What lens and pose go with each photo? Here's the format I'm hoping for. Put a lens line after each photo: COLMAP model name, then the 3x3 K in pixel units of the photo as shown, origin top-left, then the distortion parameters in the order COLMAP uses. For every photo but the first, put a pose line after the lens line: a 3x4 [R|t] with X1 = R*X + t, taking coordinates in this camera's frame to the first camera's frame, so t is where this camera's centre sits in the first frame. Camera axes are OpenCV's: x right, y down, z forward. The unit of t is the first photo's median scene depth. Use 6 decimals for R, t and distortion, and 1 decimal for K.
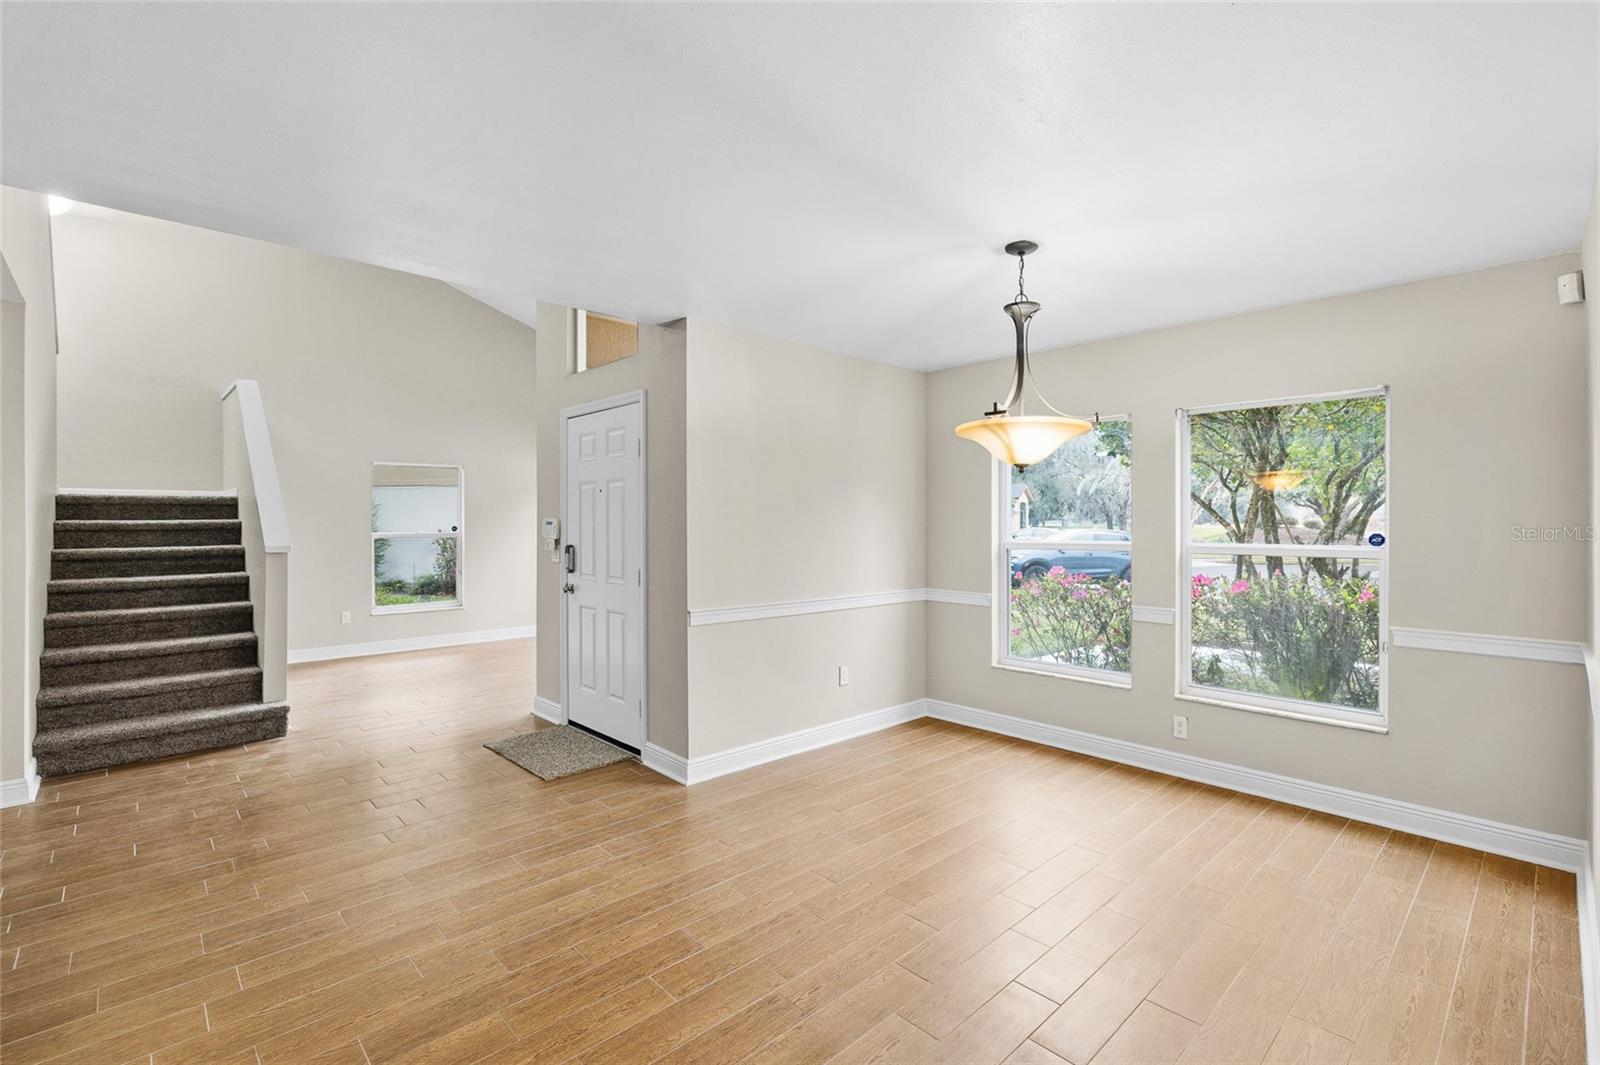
lens RADIAL K [[720.9, 0, 801.4], [0, 720.9, 523.4], [0, 0, 1]] dist [-0.001648, 0.000680]
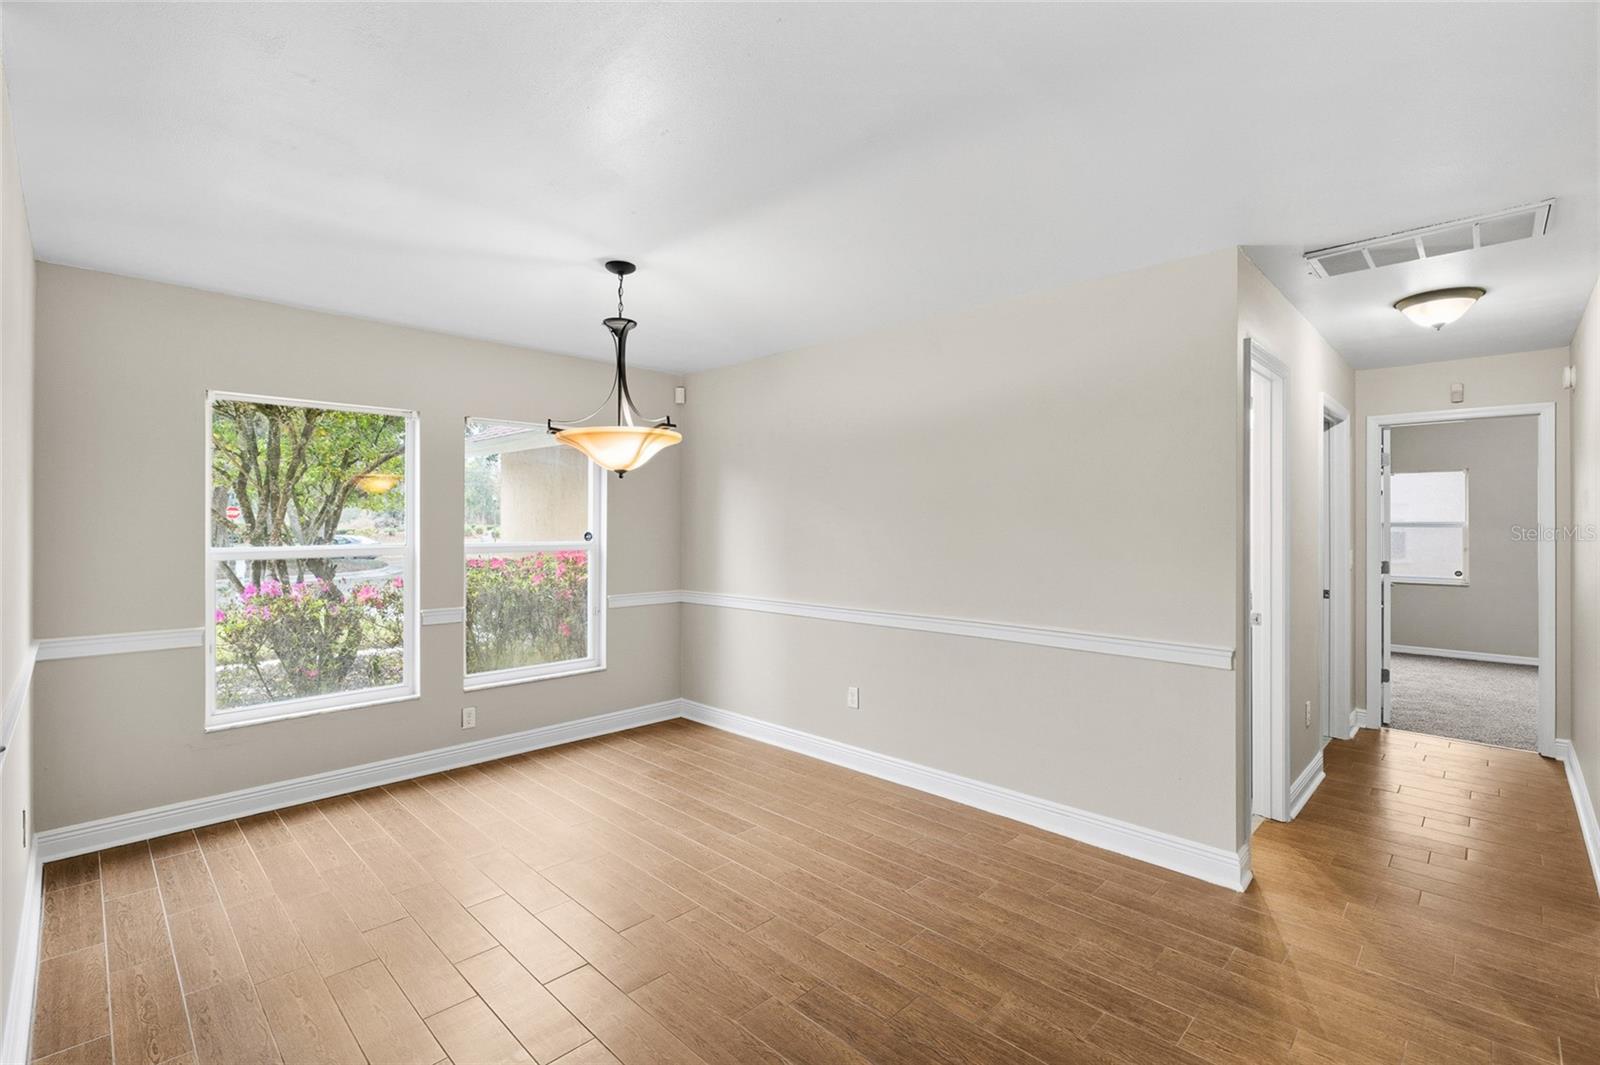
lens RADIAL K [[720.9, 0, 801.4], [0, 720.9, 523.4], [0, 0, 1]] dist [-0.001648, 0.000680]
pose [[-0.040562, 0.000958, 0.999177, -0.746387], [-0.000400, 0.999999, -0.000975, -0.002632], [-0.999177, -0.000439, -0.040562, 0.752188]]
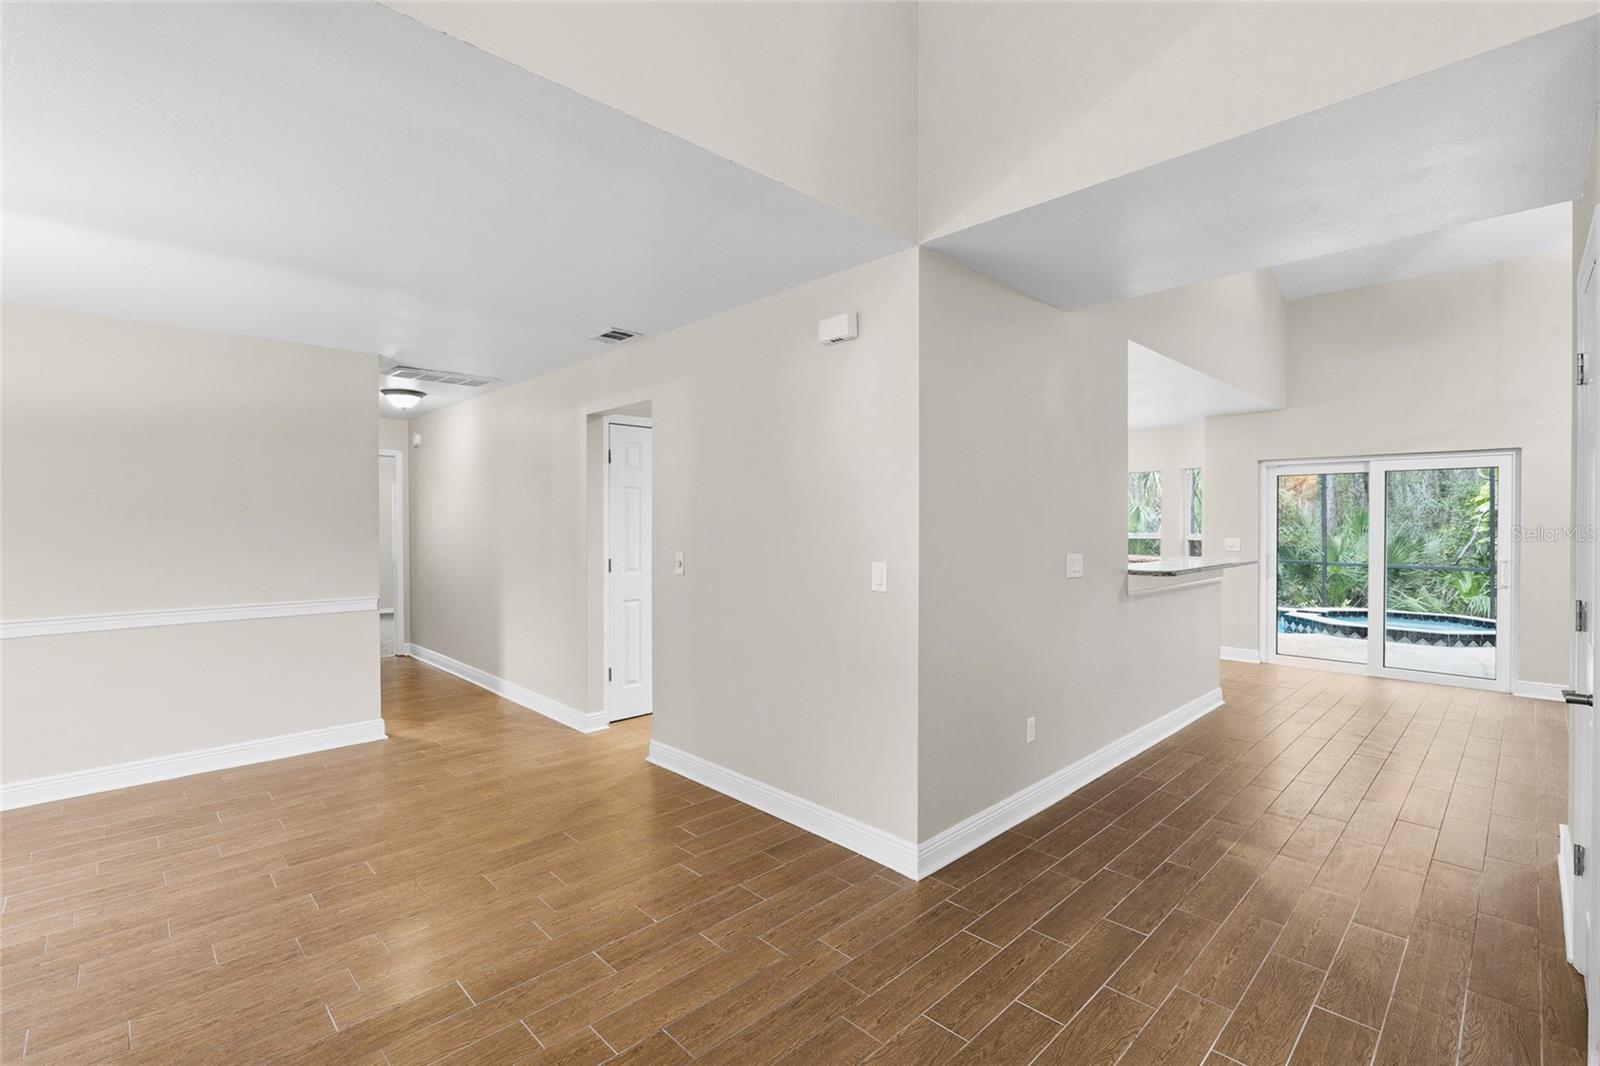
lens RADIAL K [[720.9, 0, 801.4], [0, 720.9, 523.9], [0, 0, 1]] dist [-0.001648, 0.000680]
pose [[-0.999922, 0.002968, -0.012092, -0.730802], [0.002878, 0.999968, 0.007460, -0.007274], [0.012113, 0.007424, -0.999899, 1.743881]]
